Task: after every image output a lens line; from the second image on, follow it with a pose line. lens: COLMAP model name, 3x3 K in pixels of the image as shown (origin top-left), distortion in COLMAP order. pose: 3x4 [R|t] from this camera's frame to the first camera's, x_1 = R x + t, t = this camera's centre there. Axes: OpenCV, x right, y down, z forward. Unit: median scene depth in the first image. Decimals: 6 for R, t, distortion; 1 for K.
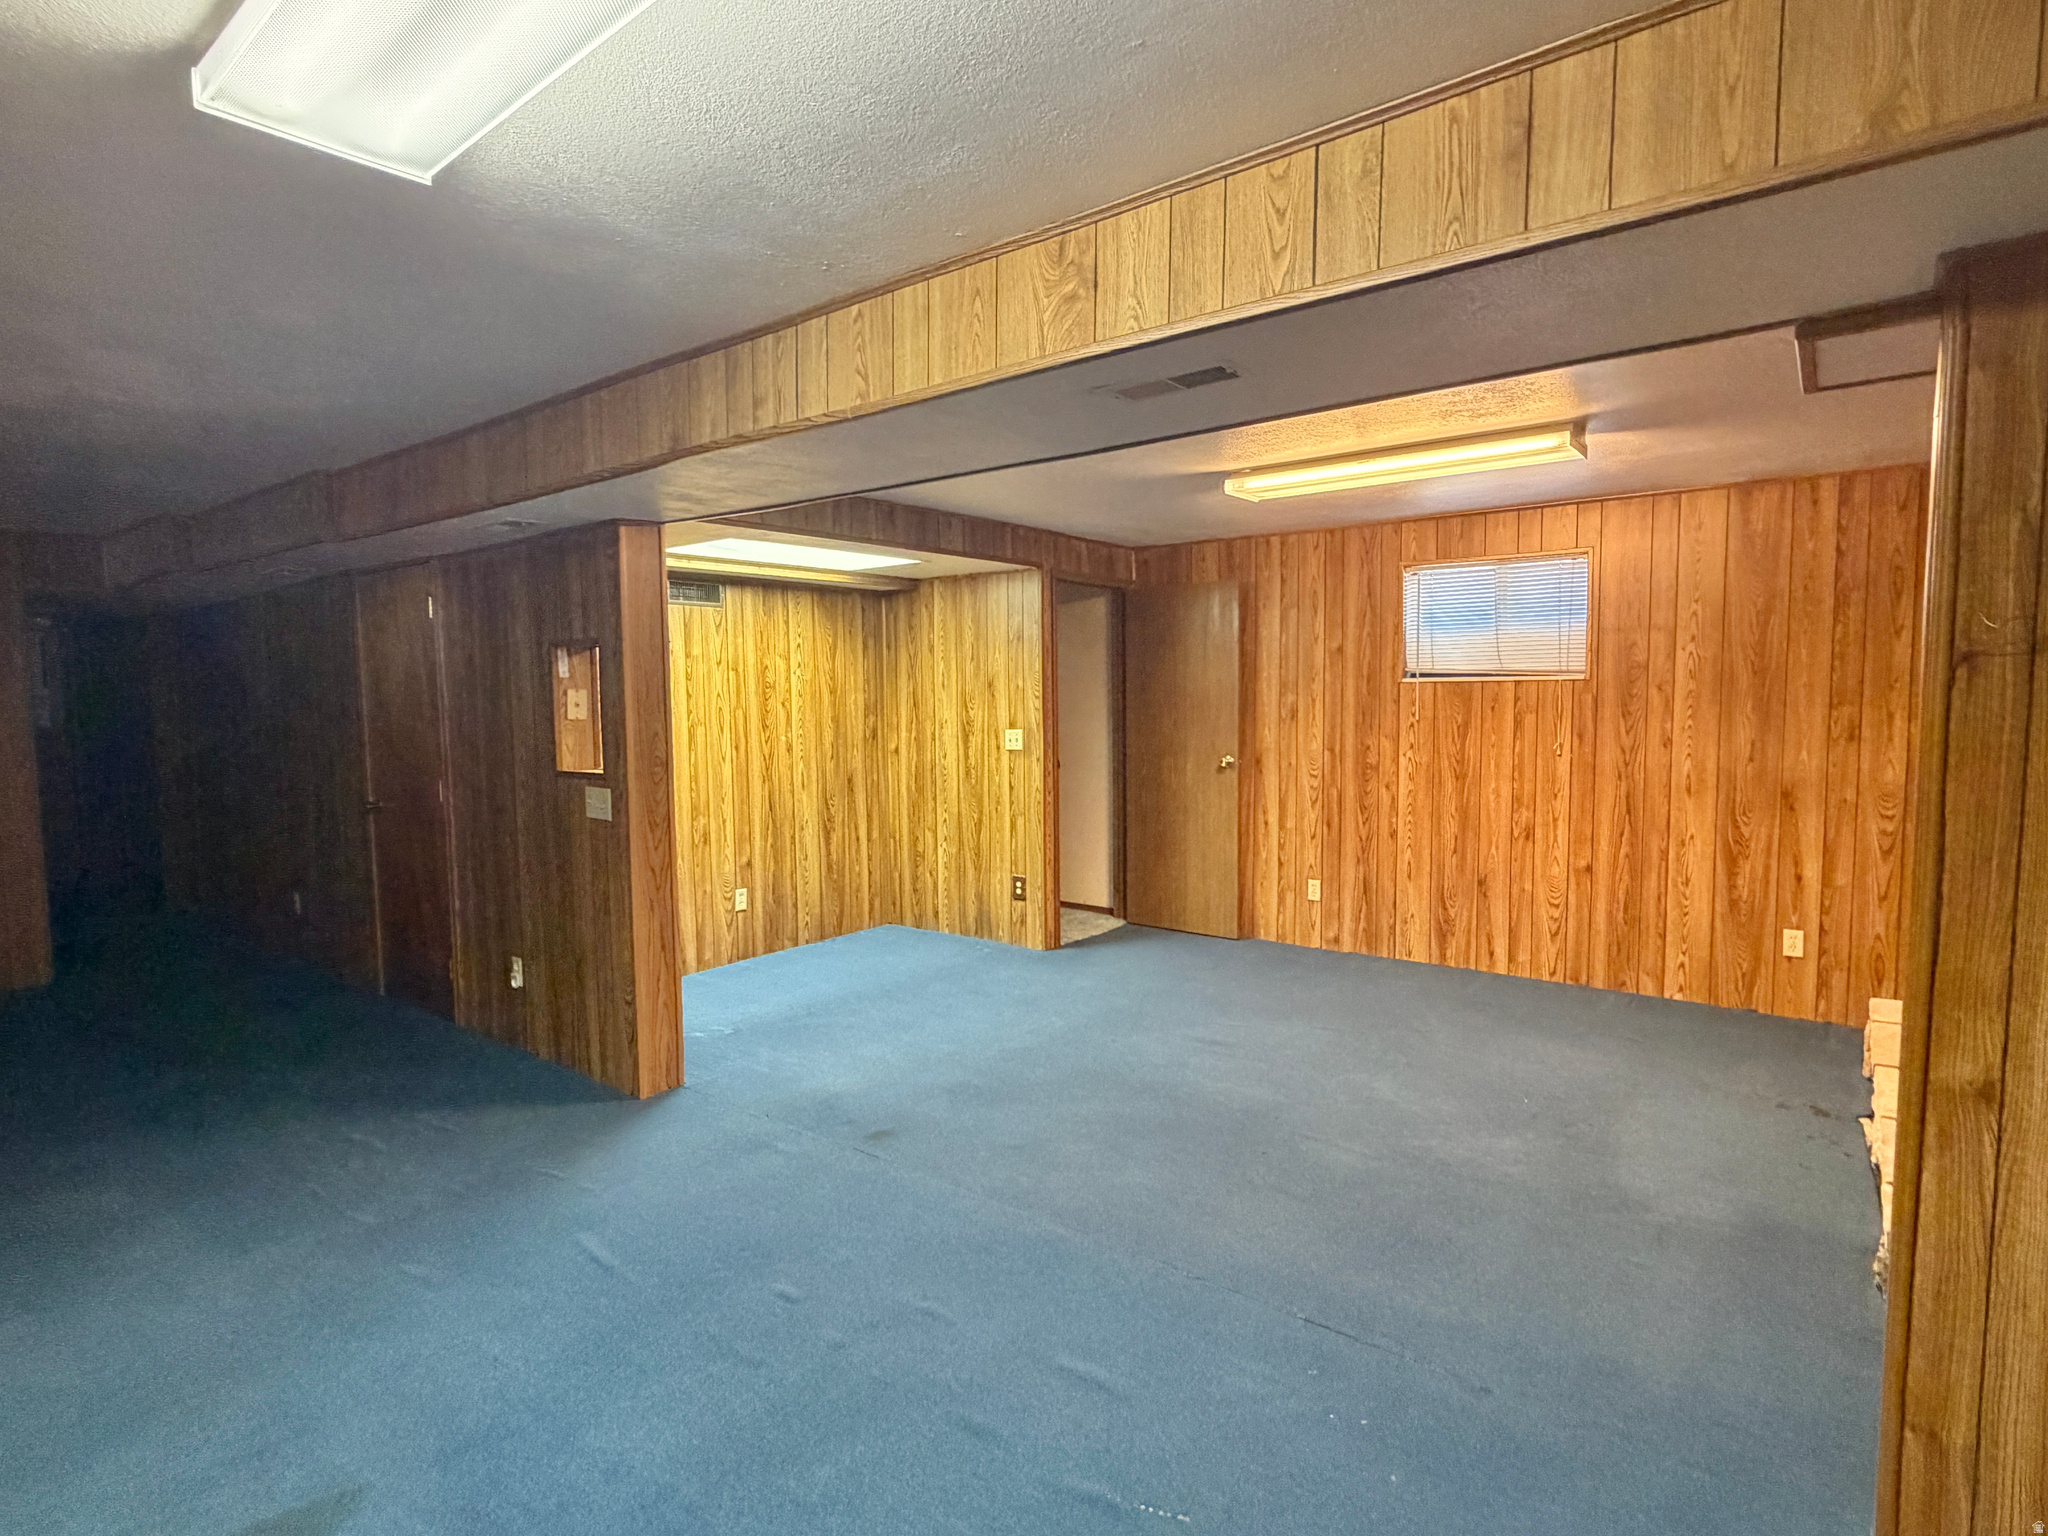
lens RADIAL K [[1056.0, 0, 1024.5], [0, 1056.0, 769.7], [0, 0, 1]] dist [0.000629, -0.000052]
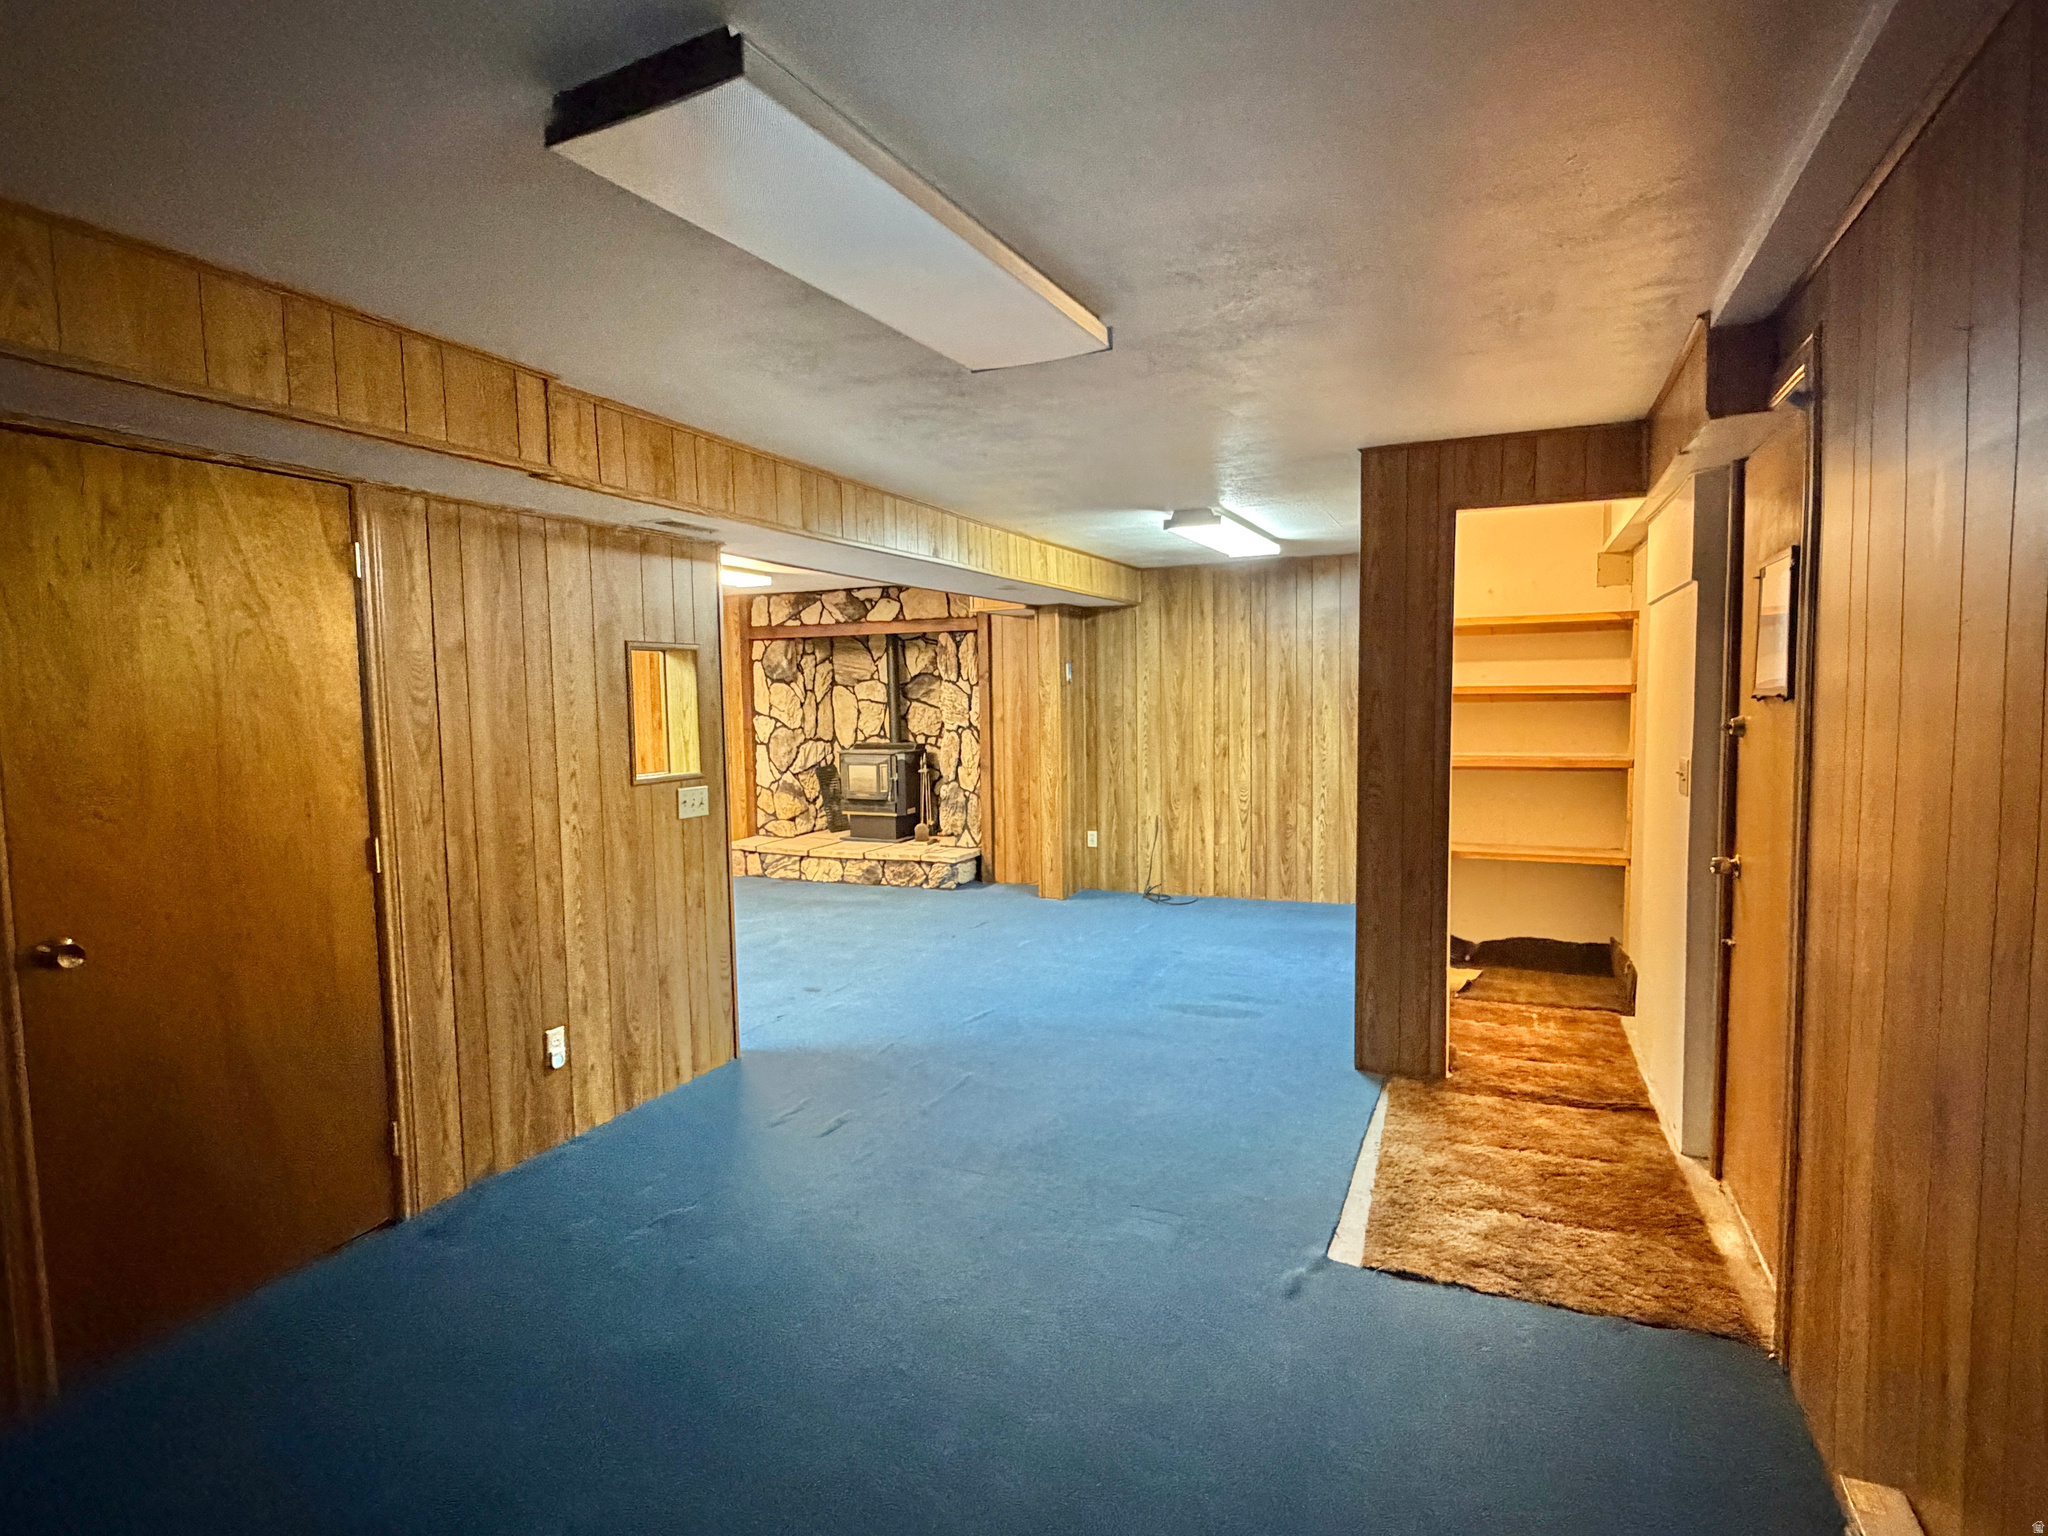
lens RADIAL K [[1056.0, 0, 1025.9], [0, 1056.0, 773.3], [0, 0, 1]] dist [0.000629, -0.000052]
pose [[-0.237565, -0.059073, 0.969574, -1.056522], [0.093792, 0.992090, 0.083426, -0.037035], [-0.966833, 0.110757, -0.230146, 0.650482]]
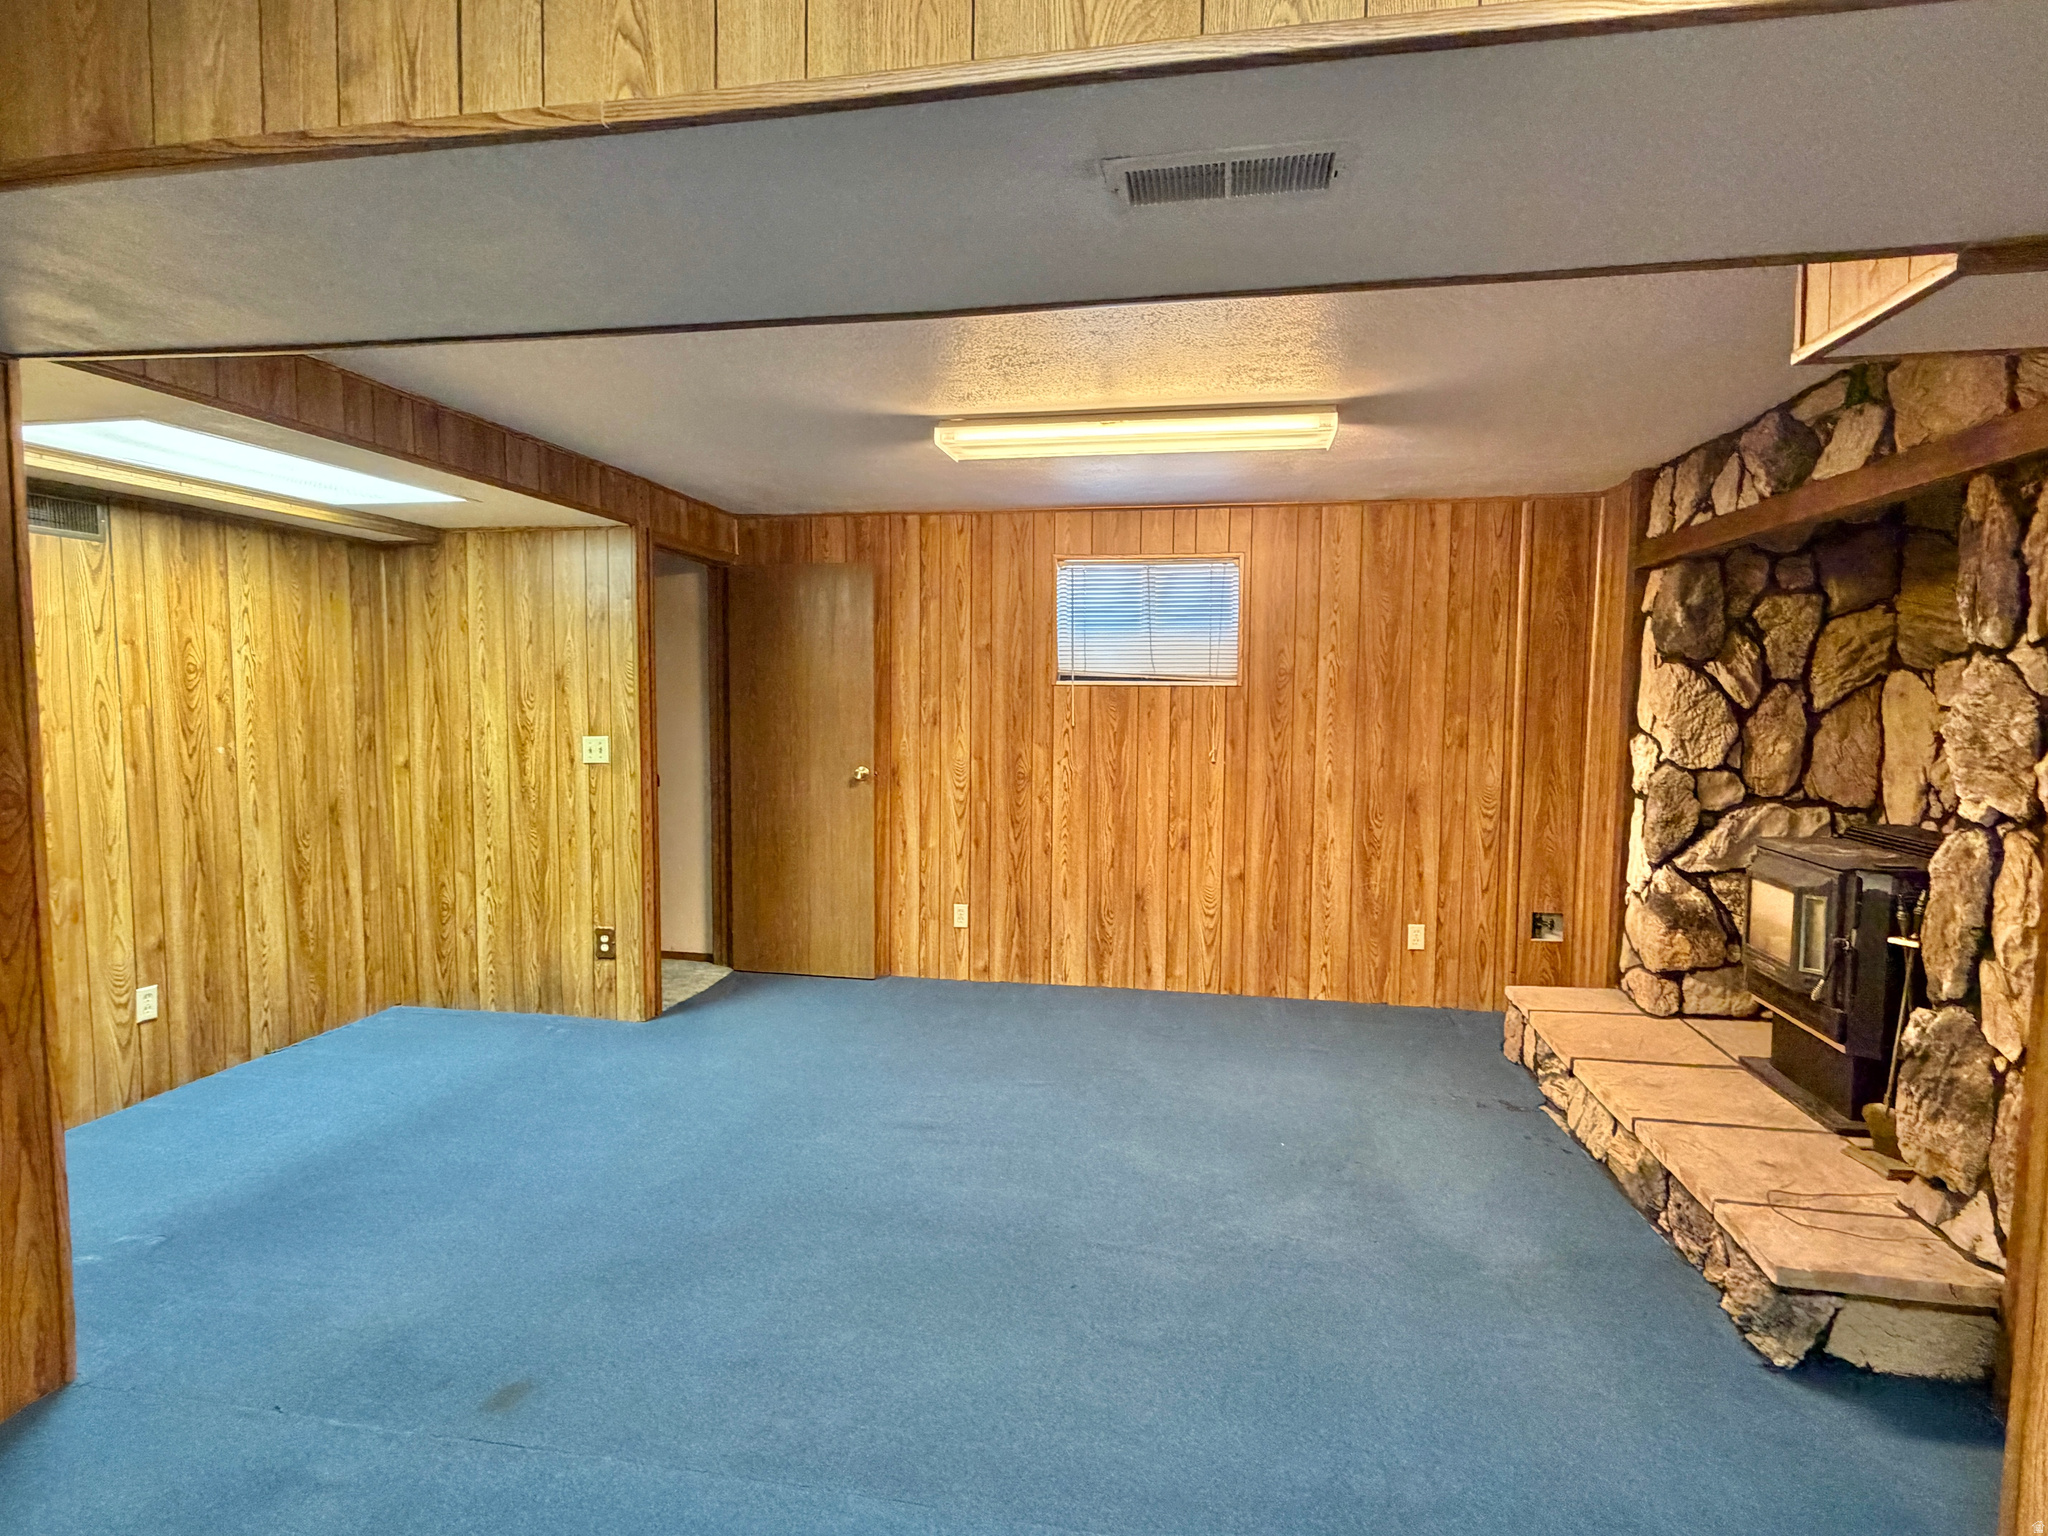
lens RADIAL K [[1056.0, 0, 1026.5], [0, 1056.0, 770.3], [0, 0, 1]] dist [0.000629, -0.000052]
pose [[0.886616, -0.015497, 0.462246, -0.094705], [0.016472, 0.999862, 0.001927, -0.010785], [-0.462212, 0.005905, 0.886750, 0.197497]]
